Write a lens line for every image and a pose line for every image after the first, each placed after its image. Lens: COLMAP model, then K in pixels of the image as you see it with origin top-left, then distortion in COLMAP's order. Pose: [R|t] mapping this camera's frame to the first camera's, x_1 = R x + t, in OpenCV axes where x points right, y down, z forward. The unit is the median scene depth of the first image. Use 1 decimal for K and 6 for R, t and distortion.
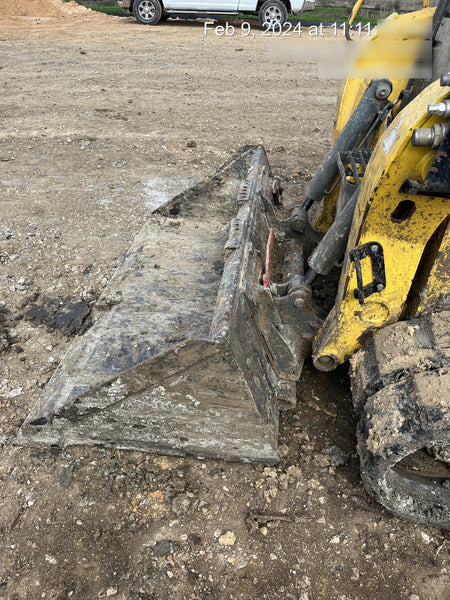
lens RADIAL K [[452.7, 0, 228.1], [0, 452.7, 301.7], [0, 0, 1]] dist [0.059700, -0.088812]
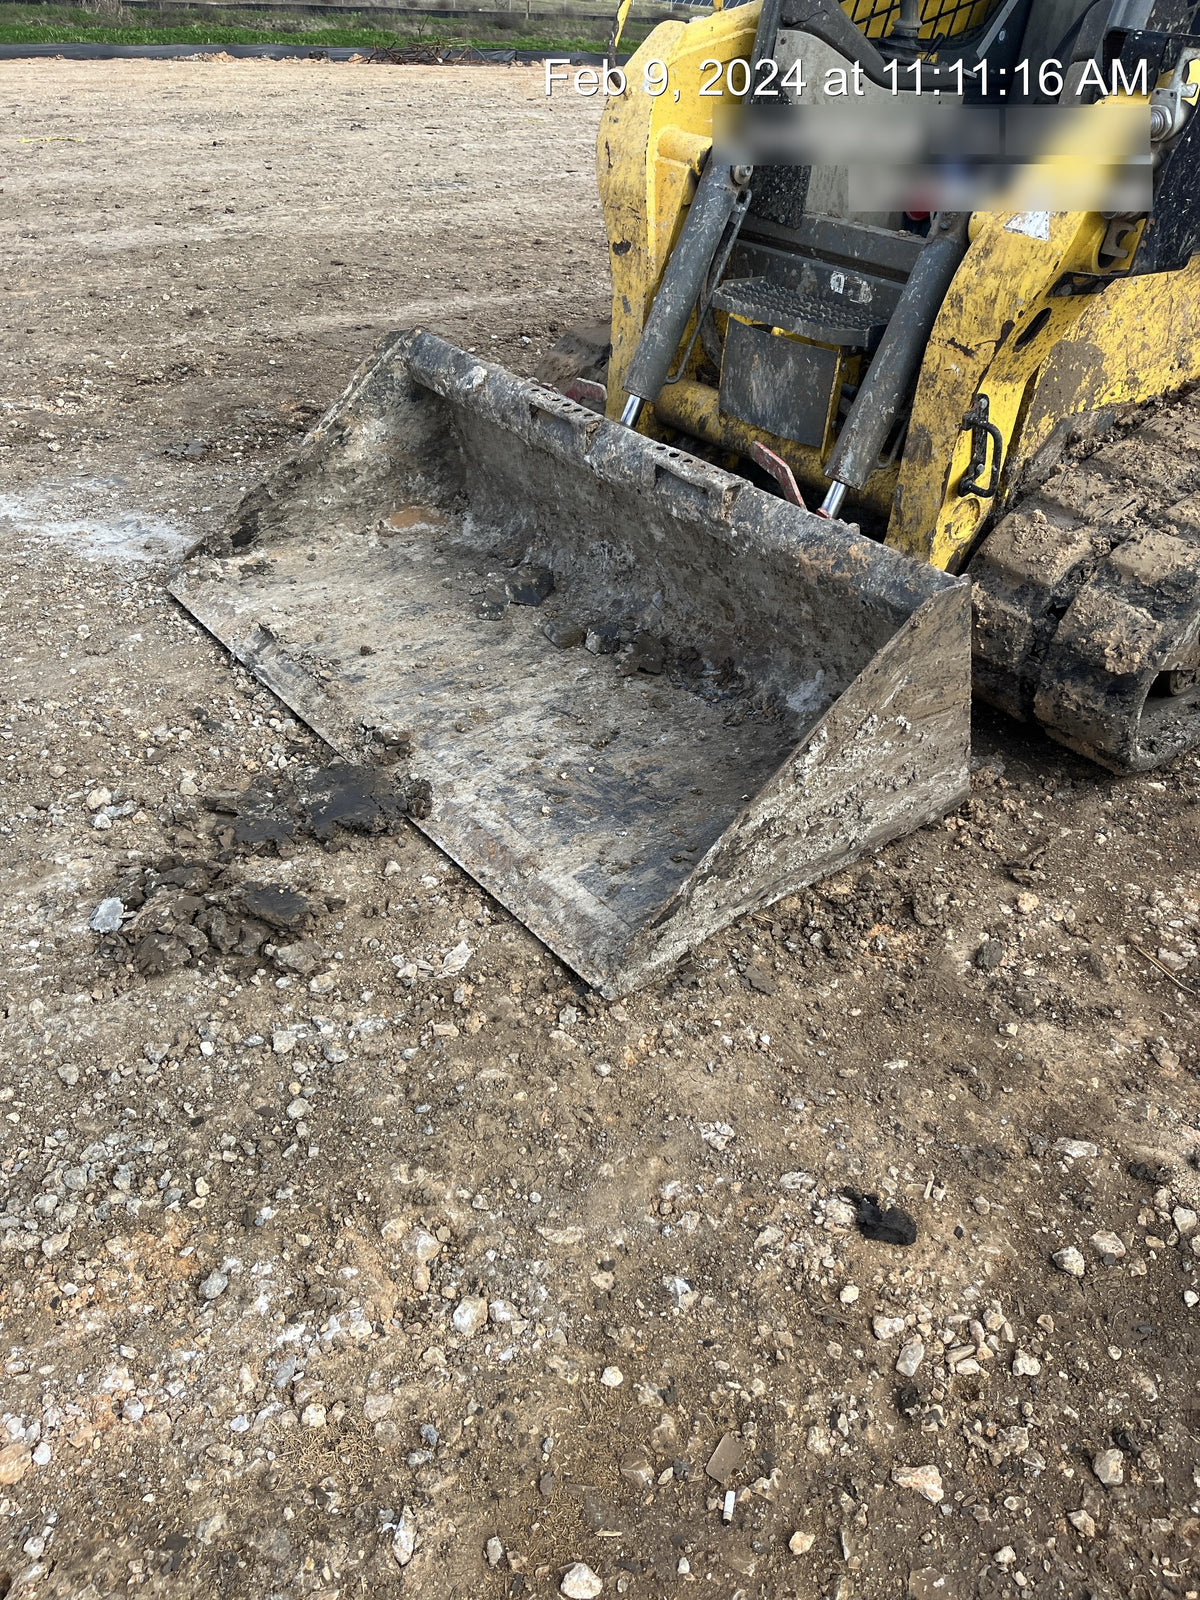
lens RADIAL K [[1209.7, 0, 607.3], [0, 1209.7, 815.9], [0, 0, 1]] dist [0.046017, -0.060823]
pose [[0.702705, -0.394308, 0.592222, -1.151644], [0.377490, 0.912186, 0.159430, -0.054560], [-0.603081, 0.111525, 0.789845, 0.029411]]
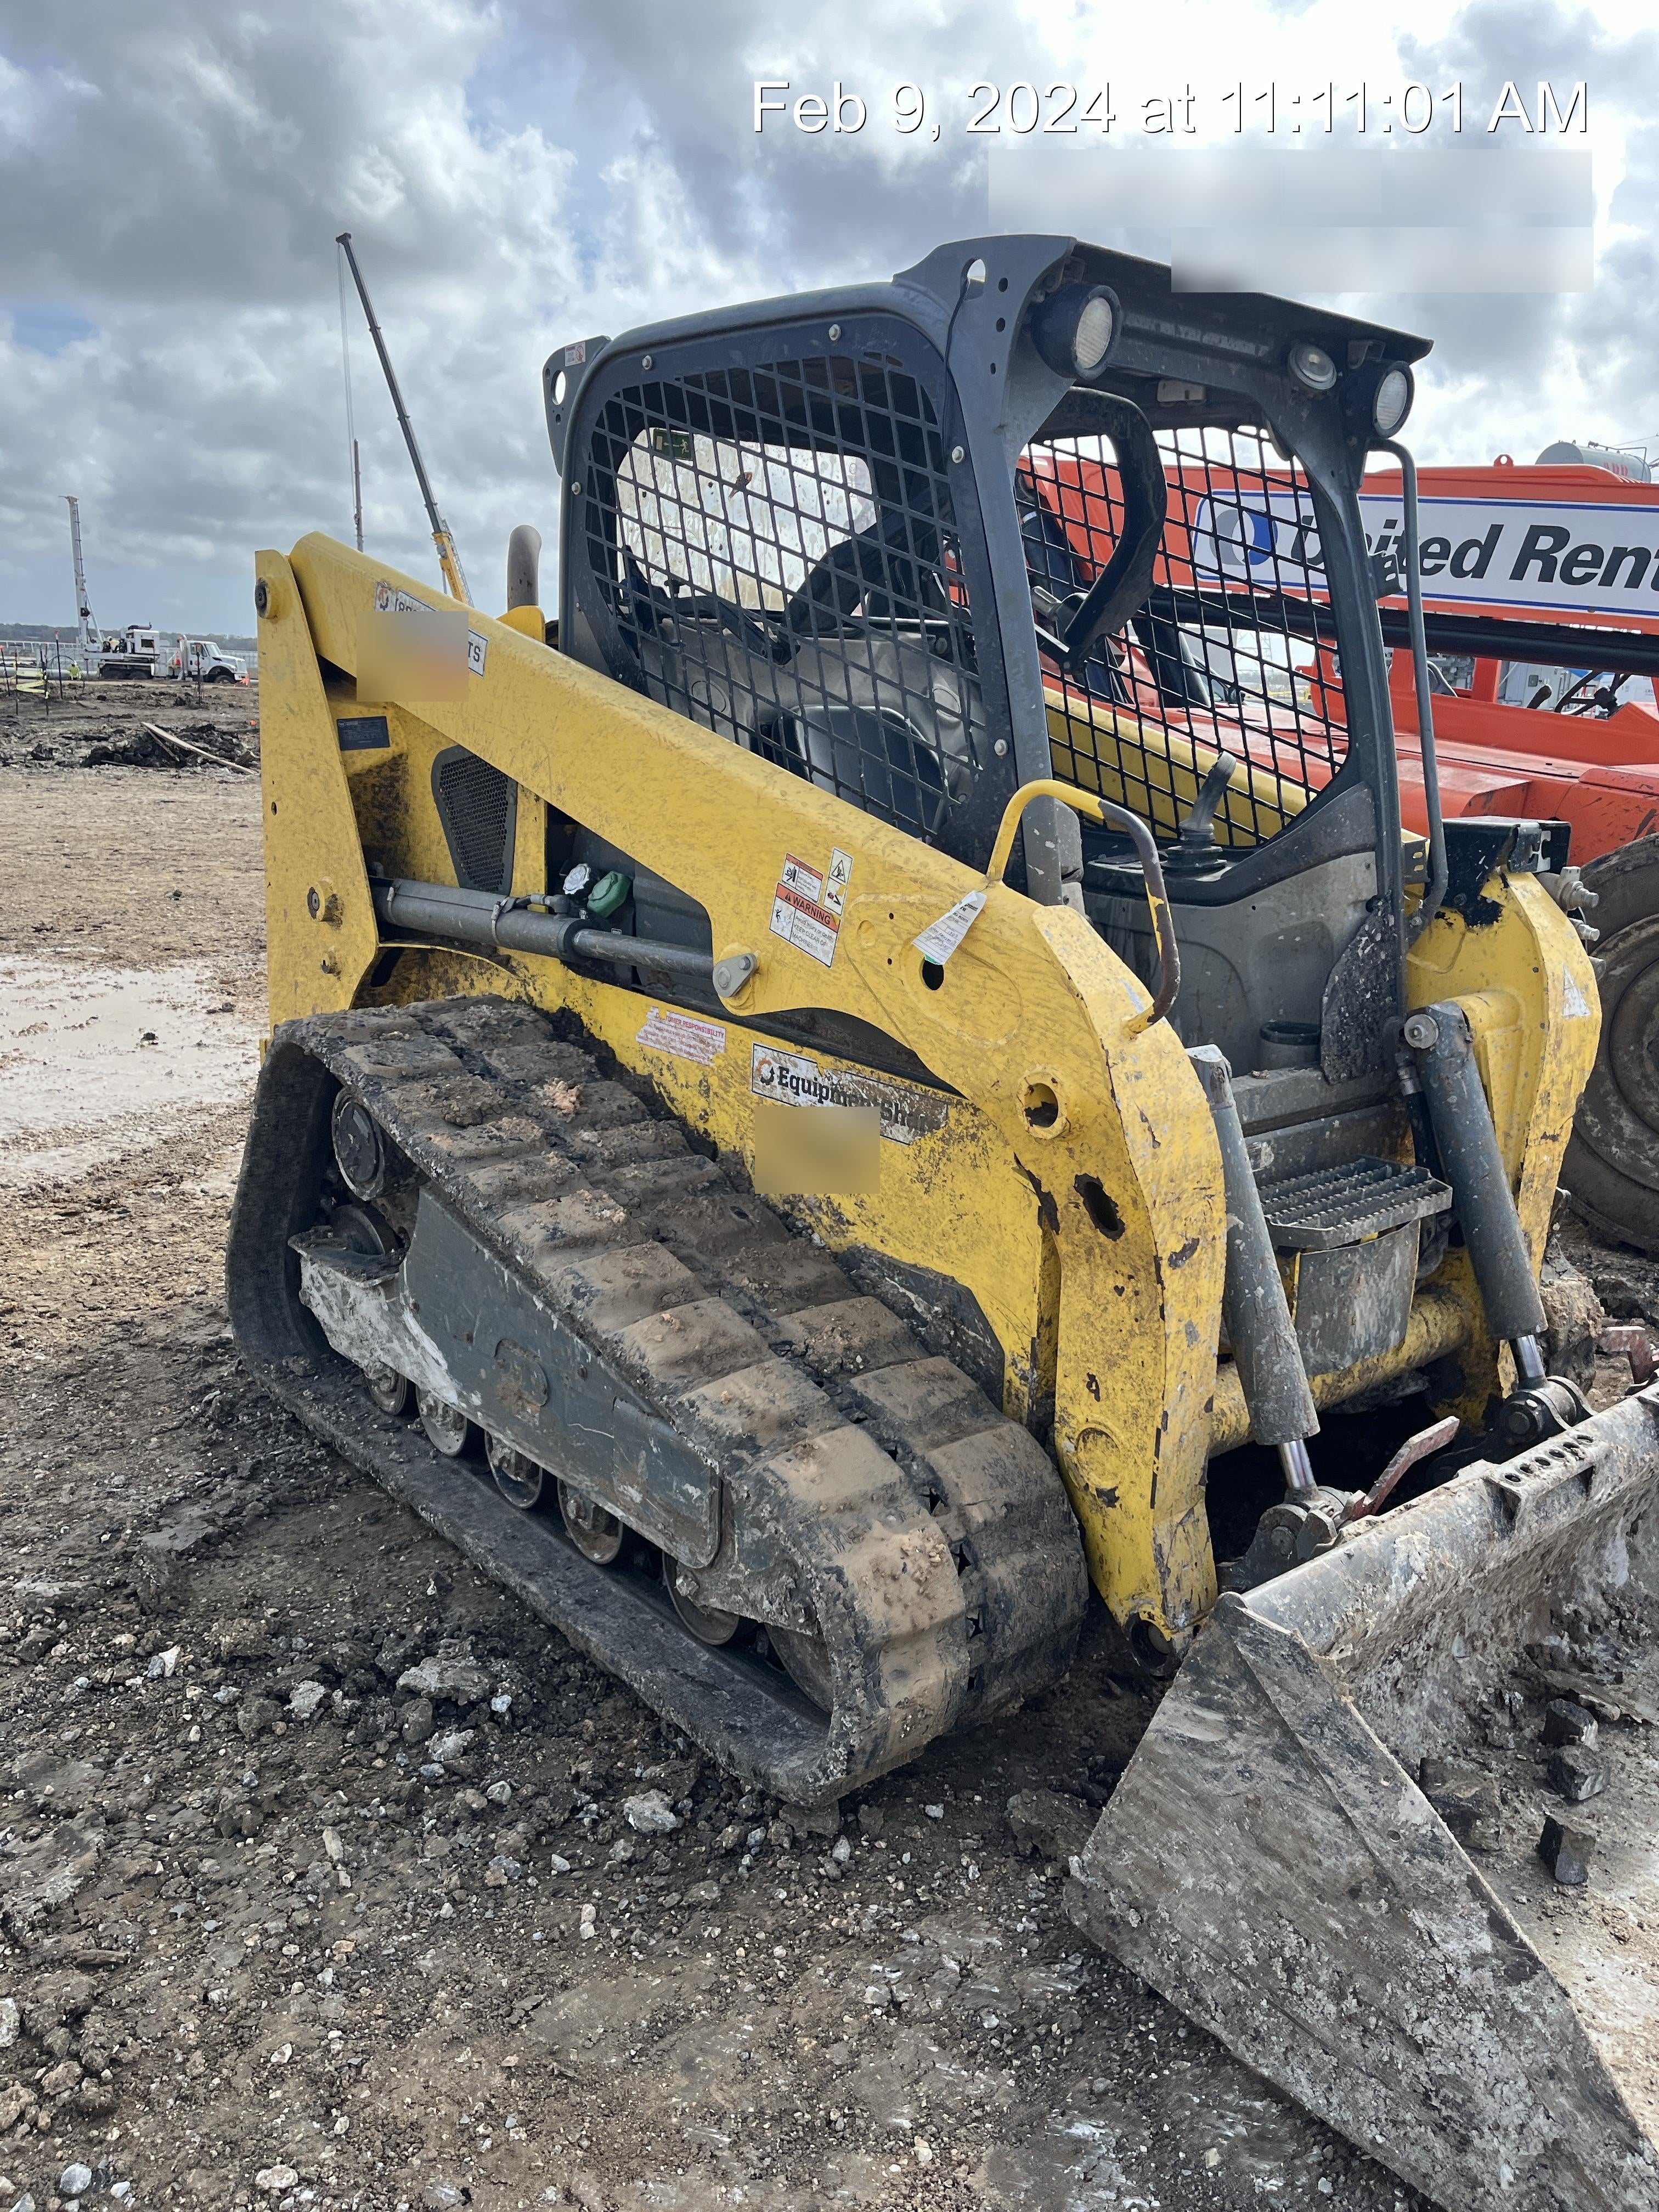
lens RADIAL K [[1671.1, 0, 839.9], [0, 1671.1, 1098.8], [0, 0, 1]] dist [0.052607, -0.074820]
pose [[-0.733751, -0.214949, 0.644520, -0.367538], [0.353242, 0.689645, 0.632147, -1.673265], [-0.580369, 0.691510, -0.430099, 2.115358]]
